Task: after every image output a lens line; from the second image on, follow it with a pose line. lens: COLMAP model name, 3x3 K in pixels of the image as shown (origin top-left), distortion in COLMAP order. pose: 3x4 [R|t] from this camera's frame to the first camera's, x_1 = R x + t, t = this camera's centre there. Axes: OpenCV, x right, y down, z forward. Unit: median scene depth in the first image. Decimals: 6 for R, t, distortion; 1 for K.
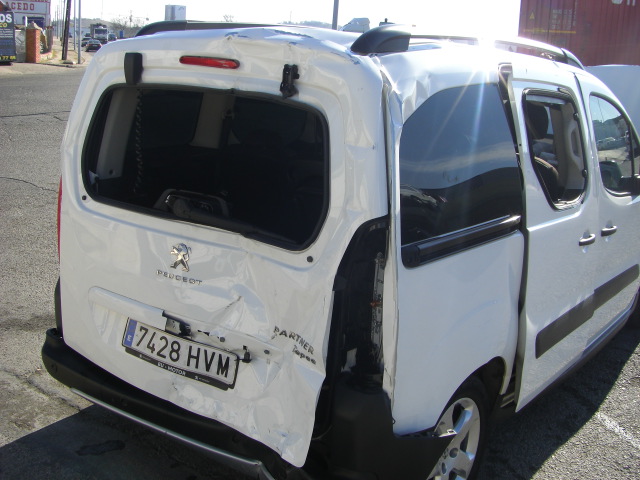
lens RADIAL K [[710.7, 0, 322.1], [0, 710.7, 240.4], [0, 0, 1]] dist [-0.141175, 0.000000]
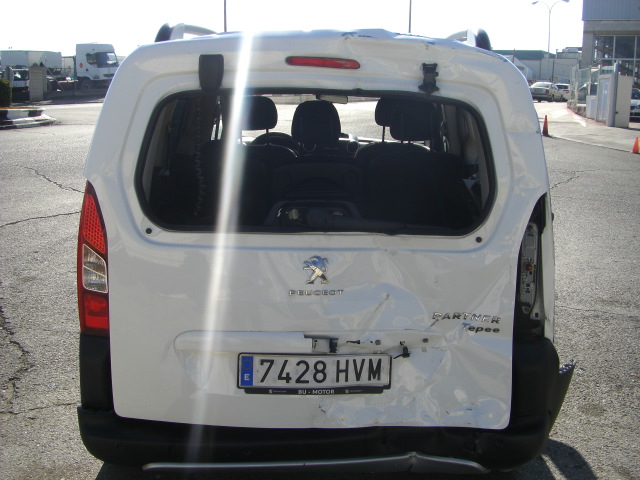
lens RADIAL K [[710.7, 0, 320.1], [0, 710.7, 237.4], [0, 0, 1]] dist [-0.141175, 0.000000]
pose [[0.792157, -0.165865, 0.587346, -0.737788], [0.178202, 0.983285, 0.037335, -0.053256], [-0.583721, 0.075091, 0.808474, 0.230234]]
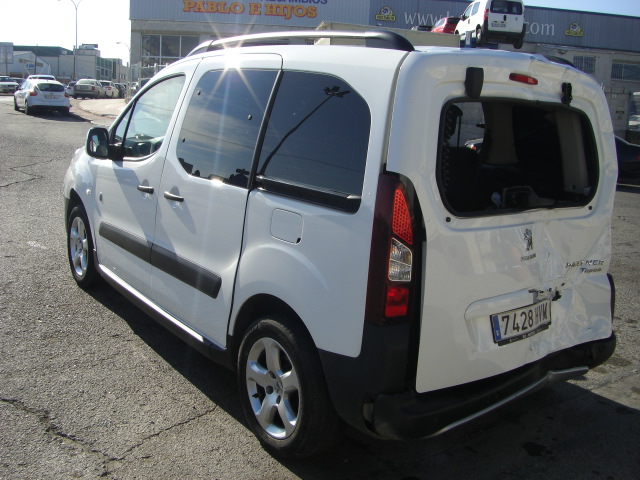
lens RADIAL K [[710.7, 0, 319.0], [0, 710.7, 235.8], [0, 0, 1]] dist [-0.141175, 0.000000]
pose [[0.258404, -0.222724, 0.940011, -1.411231], [0.210261, 0.962698, 0.170300, -0.261322], [-0.942877, 0.153642, 0.295596, 0.975210]]
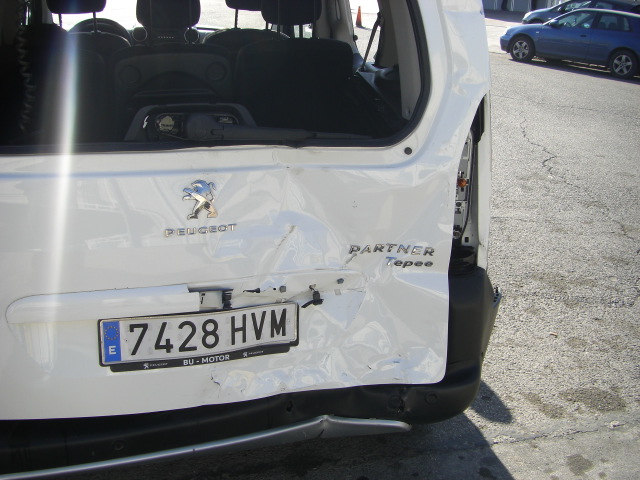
lens RADIAL K [[710.7, 0, 311.1], [0, 710.7, 230.3], [0, 0, 1]] dist [-0.141175, 0.000000]
pose [[0.615133, -0.286724, 0.734439, -0.642055], [0.185986, 0.958010, 0.218232, -0.077391], [-0.766173, 0.002353, 0.642630, 0.473983]]
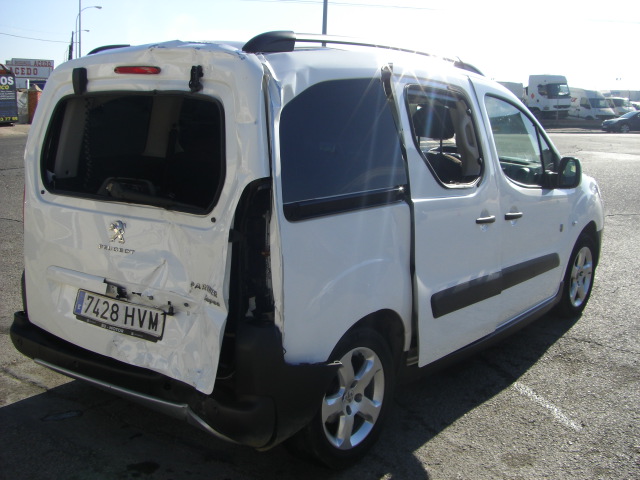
lens RADIAL K [[710.7, 0, 318.3], [0, 710.7, 239.2], [0, 0, 1]] dist [-0.141175, 0.000000]
pose [[0.999318, -0.035003, -0.011745, 0.152707], [0.034002, 0.996476, -0.076672, 0.138090], [0.014387, 0.076220, 0.996987, -0.180885]]
